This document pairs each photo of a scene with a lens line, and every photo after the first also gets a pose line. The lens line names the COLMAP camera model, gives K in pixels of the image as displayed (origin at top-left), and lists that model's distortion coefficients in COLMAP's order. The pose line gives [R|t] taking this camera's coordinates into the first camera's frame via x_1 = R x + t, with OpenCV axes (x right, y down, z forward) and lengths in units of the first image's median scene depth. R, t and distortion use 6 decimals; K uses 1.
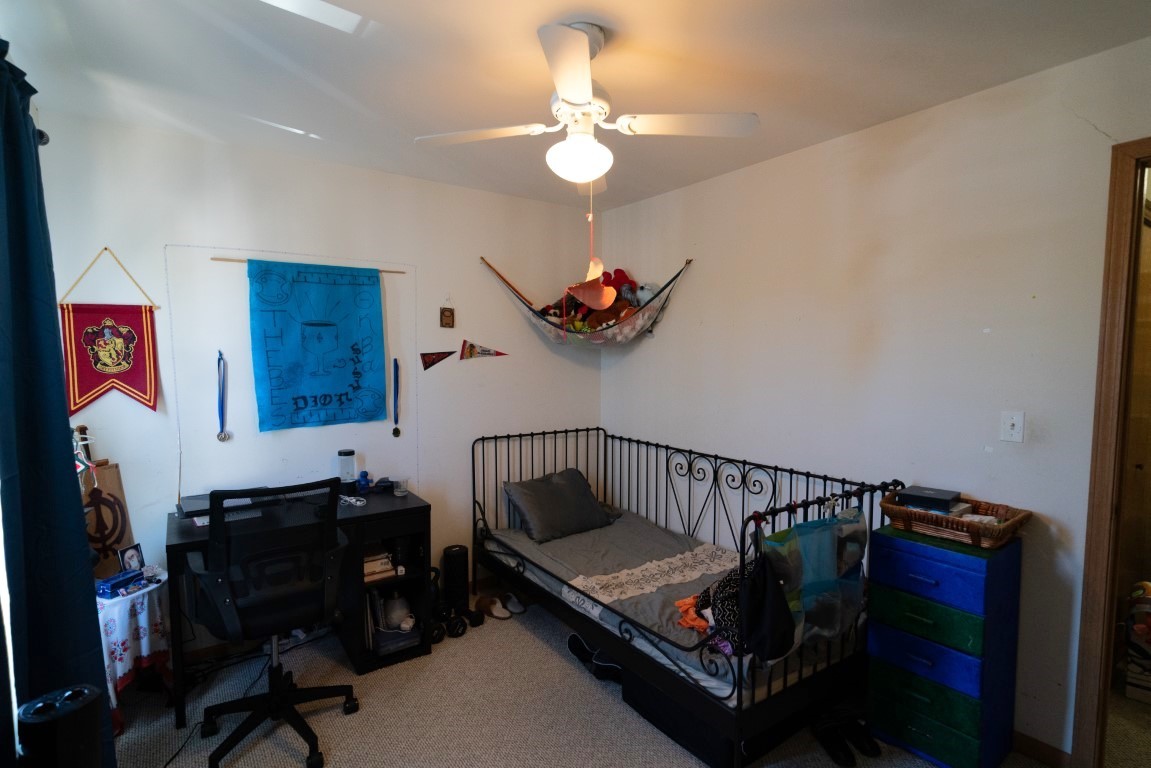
lens RADIAL K [[537.8, 0, 538.4], [0, 537.8, 392.6], [0, 0, 1]] dist [-0.003442, -0.001707]
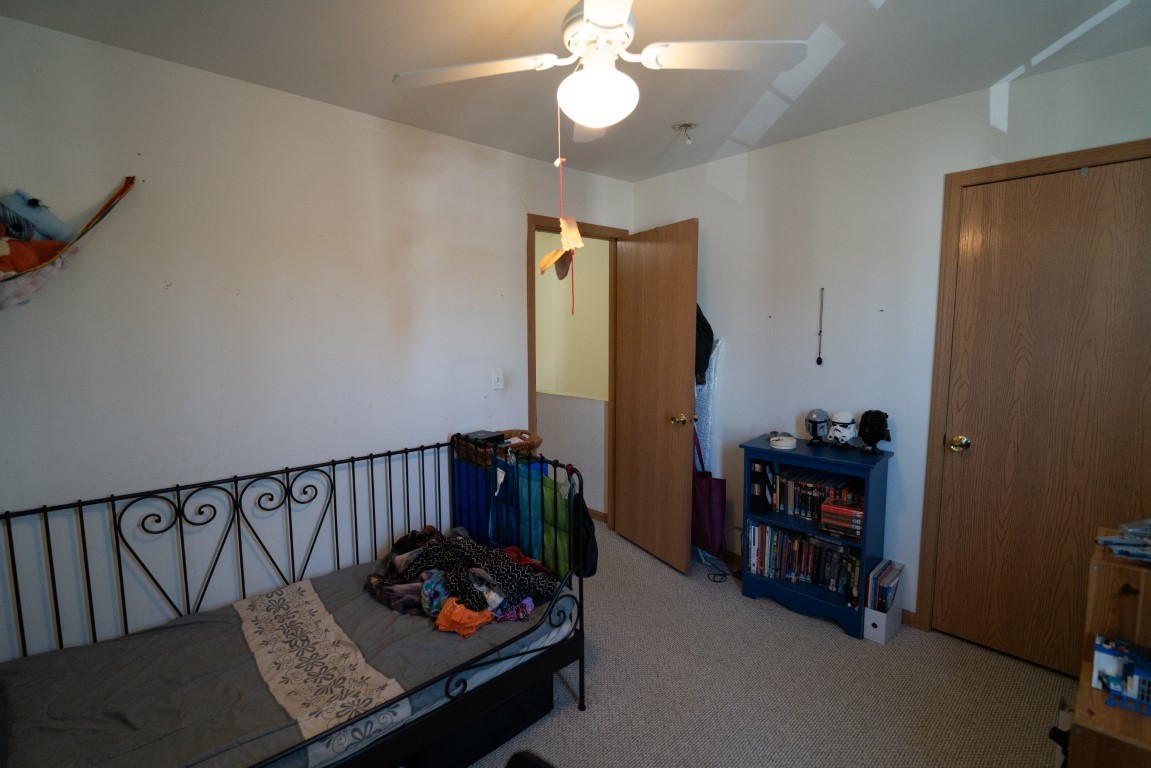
lens RADIAL K [[537.8, 0, 571.1], [0, 537.8, 385.3], [0, 0, 1]] dist [-0.003442, -0.001707]
pose [[-0.149338, -0.098418, 0.983876, -0.489182], [0.081477, 0.990425, 0.111440, -0.054008], [-0.985424, 0.096805, -0.139890, 0.746372]]
